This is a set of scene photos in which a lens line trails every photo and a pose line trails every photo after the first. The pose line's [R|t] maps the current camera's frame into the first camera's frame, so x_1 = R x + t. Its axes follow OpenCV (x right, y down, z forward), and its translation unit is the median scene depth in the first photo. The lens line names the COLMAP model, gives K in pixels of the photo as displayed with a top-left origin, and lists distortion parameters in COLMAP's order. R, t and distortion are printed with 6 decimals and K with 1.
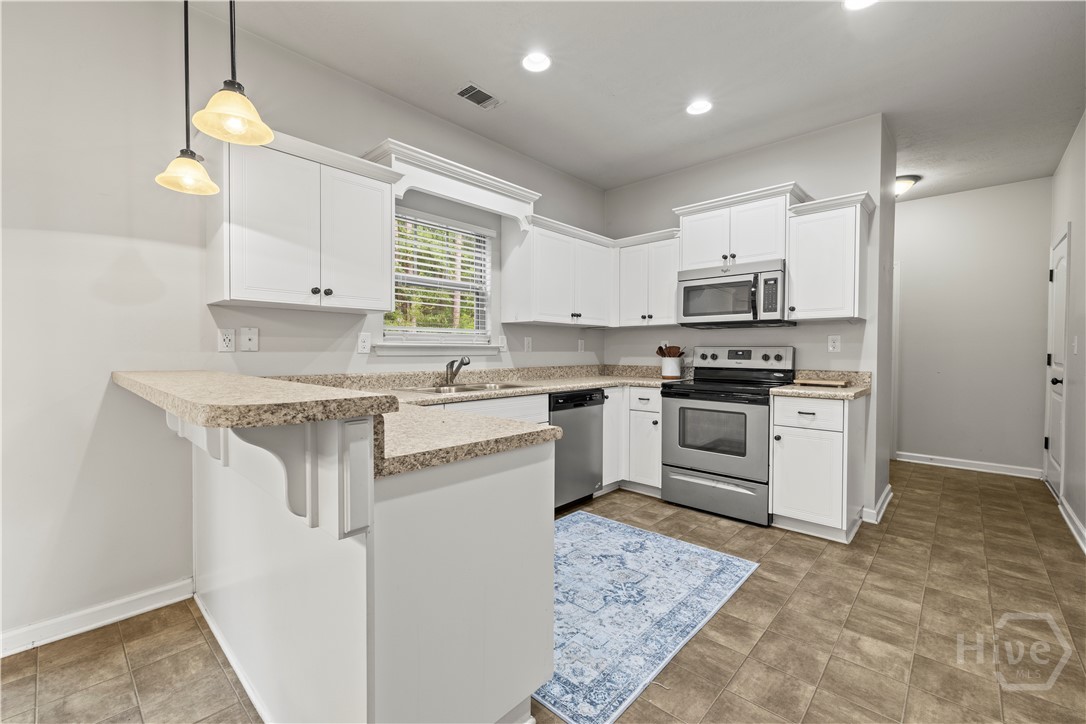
lens RADIAL K [[454.4, 0, 540.6], [0, 454.4, 358.6], [0, 0, 1]] dist [0.000241, 0.000801]
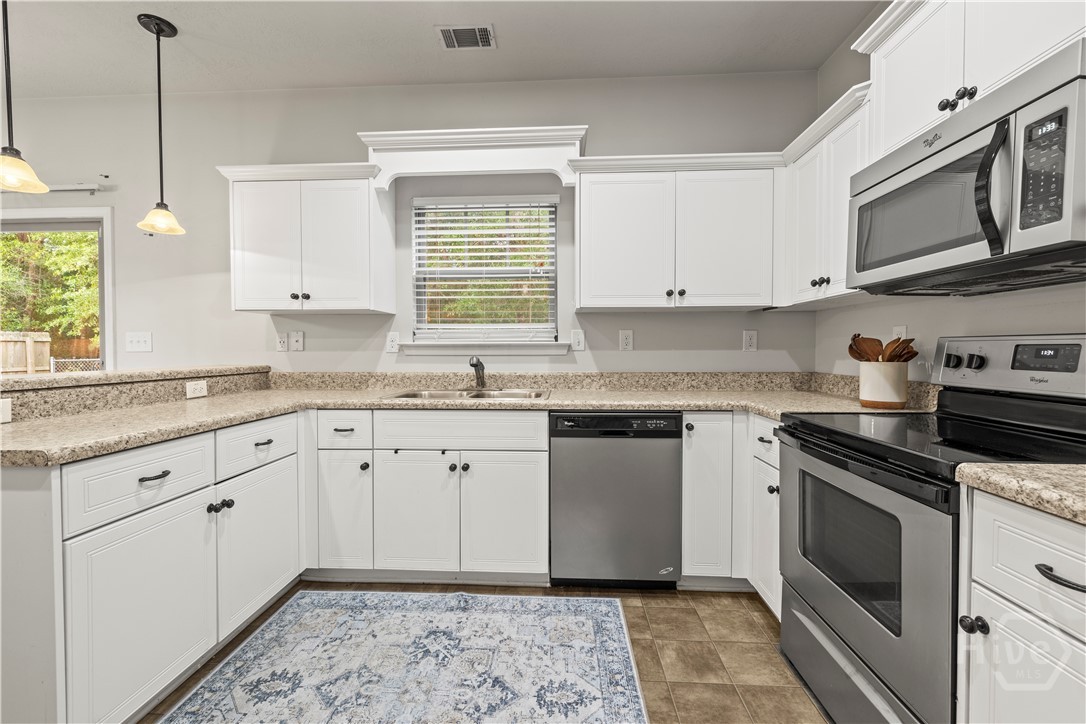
lens RADIAL K [[454.4, 0, 538.5], [0, 454.4, 358.6], [0, 0, 1]] dist [0.000241, 0.000801]
pose [[0.639101, 0.011901, -0.769030, 0.509234], [-0.009544, 0.999926, 0.007543, -0.007365], [0.769063, 0.002519, 0.639168, 0.510399]]
